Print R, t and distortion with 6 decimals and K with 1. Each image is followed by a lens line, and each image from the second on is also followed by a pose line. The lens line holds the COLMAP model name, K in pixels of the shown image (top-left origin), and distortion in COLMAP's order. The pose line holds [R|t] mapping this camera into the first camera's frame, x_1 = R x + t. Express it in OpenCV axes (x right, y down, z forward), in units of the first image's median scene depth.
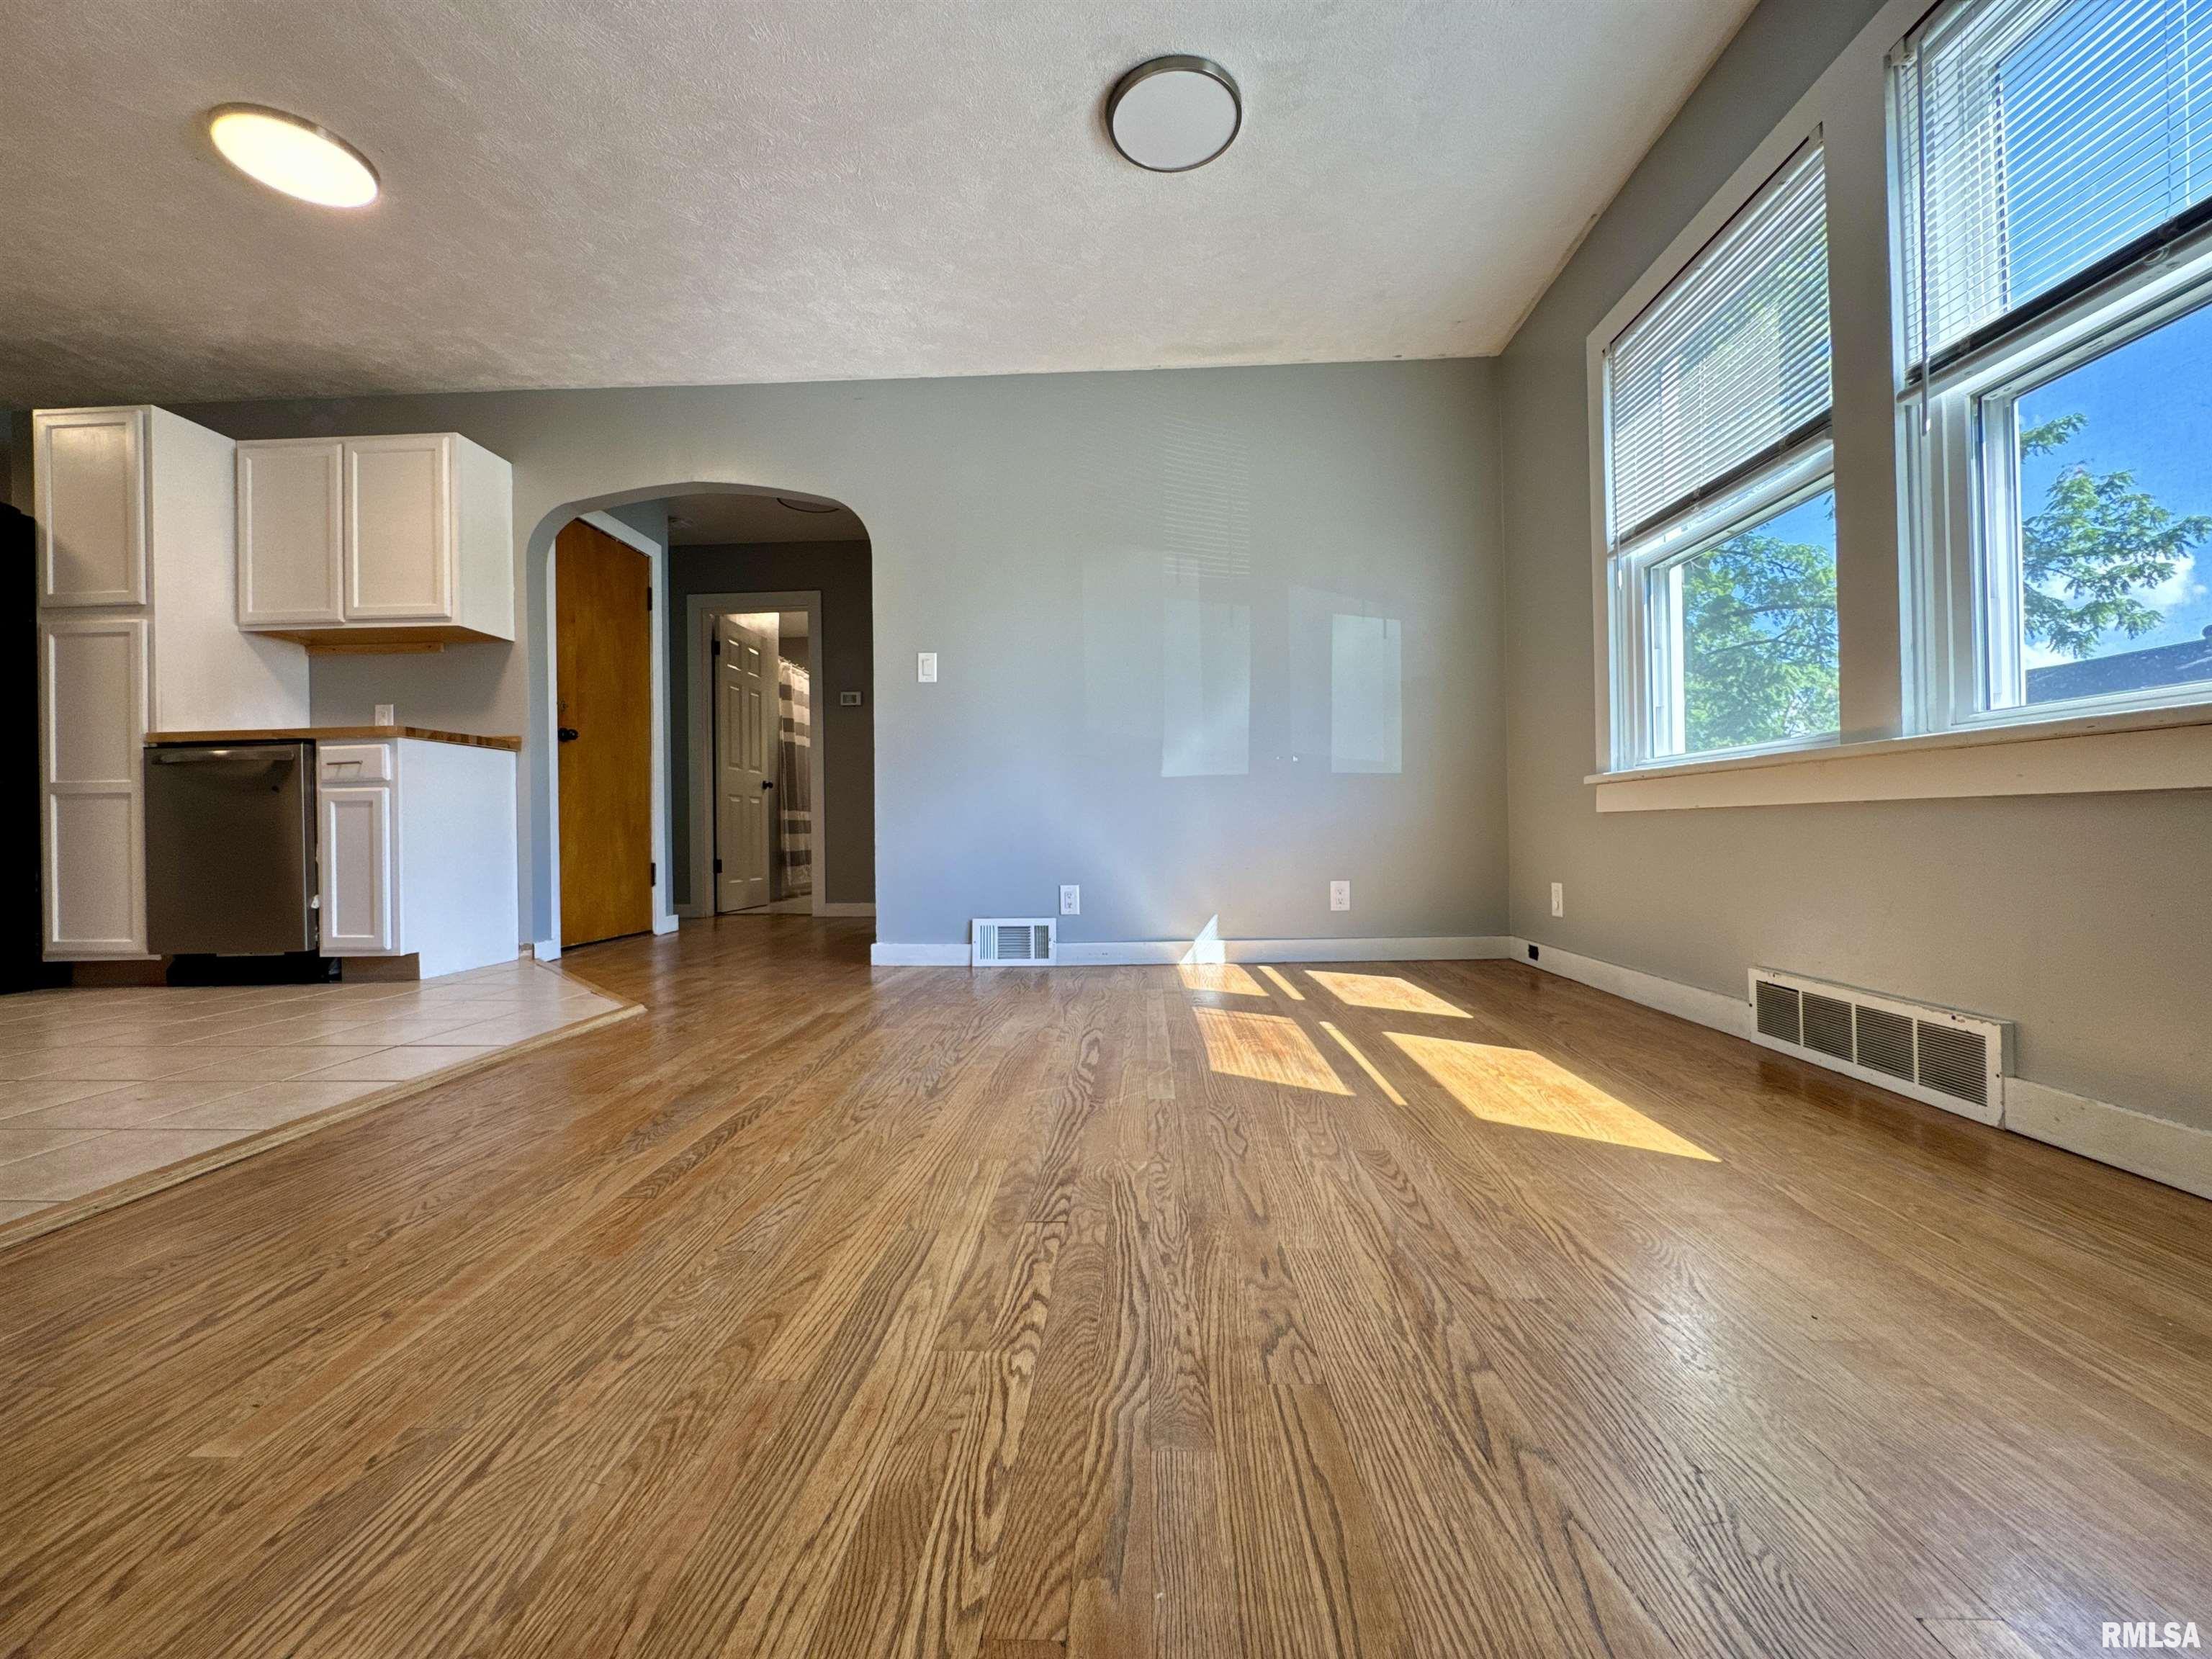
lens RADIAL K [[883.6, 0, 1106.3], [0, 883.6, 827.2], [0, 0, 1]] dist [-0.007706, 0.001121]
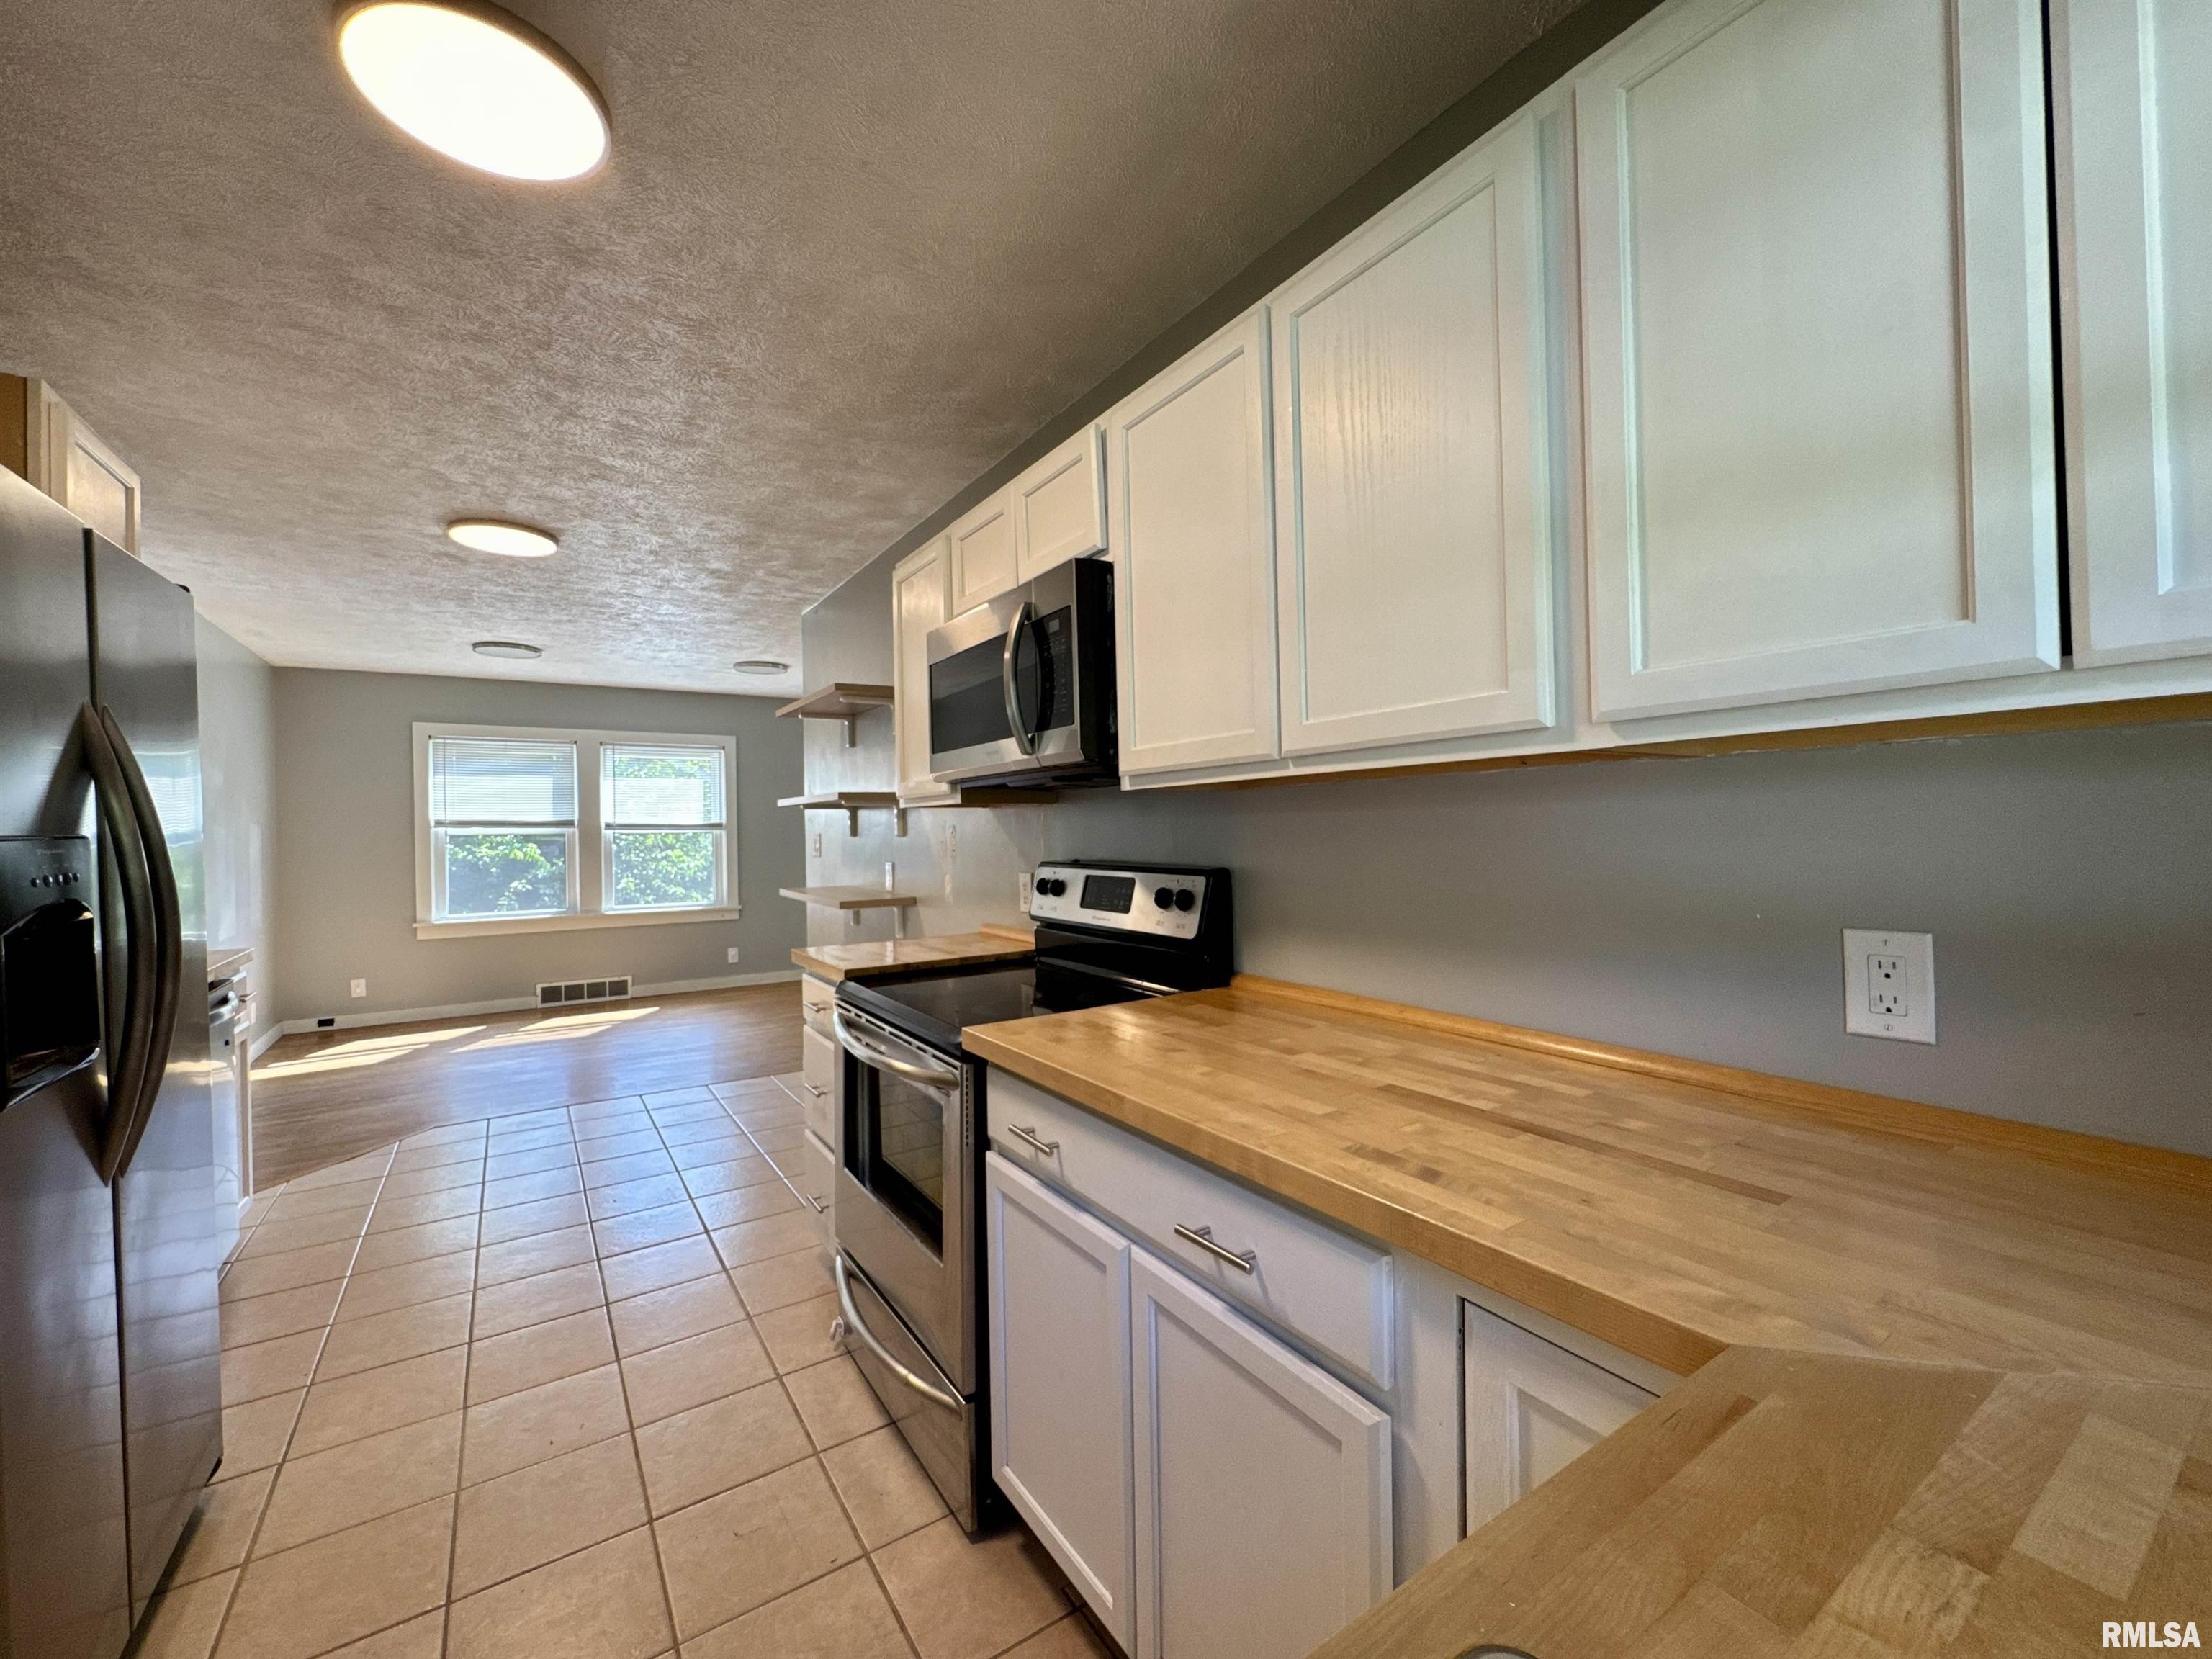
lens RADIAL K [[883.6, 0, 1103.8], [0, 883.6, 828.4], [0, 0, 1]] dist [-0.007706, 0.001121]
pose [[-0.584376, 0.028509, 0.810982, -1.981391], [0.027172, 0.999510, -0.015557, -0.191779], [-0.811028, 0.012945, -0.584864, 0.800404]]
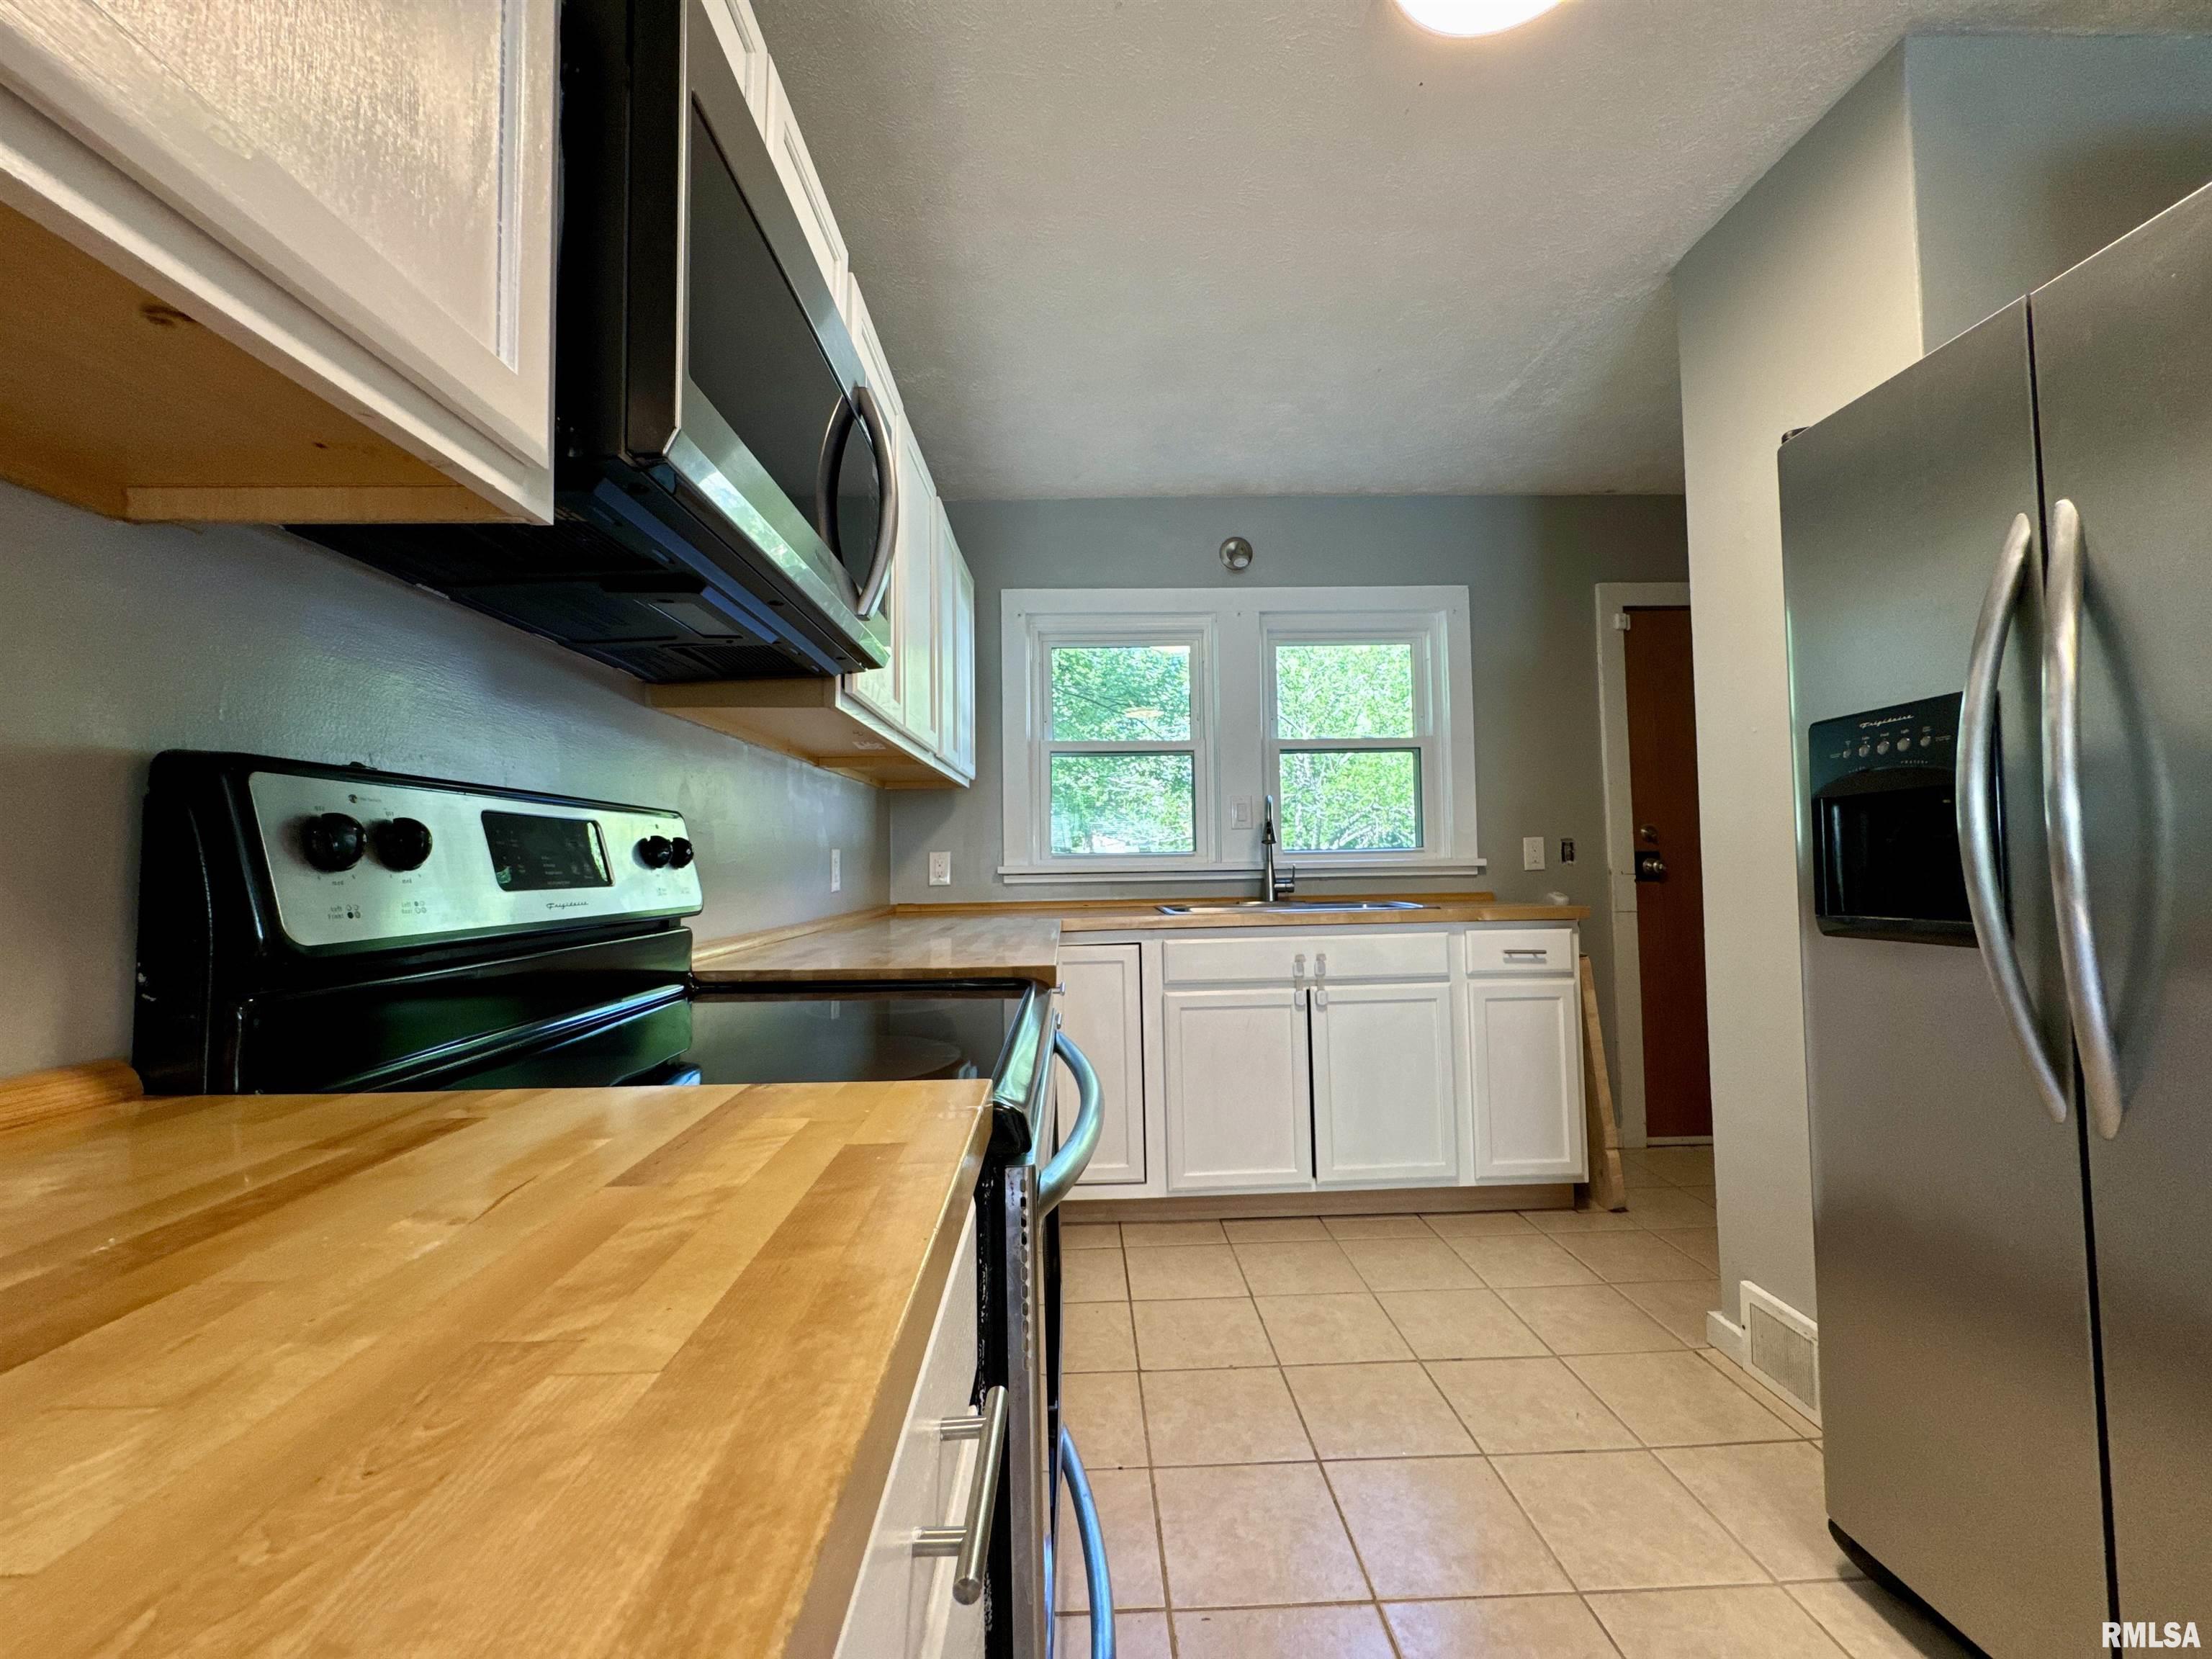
lens RADIAL K [[883.6, 0, 1107.7], [0, 883.6, 828.8], [0, 0, 1]] dist [-0.007706, 0.001121]
pose [[0.073652, -0.028651, -0.996872, -1.102611], [0.019405, 0.999439, -0.027291, -0.156303], [0.997095, -0.017334, 0.074167, 0.580530]]
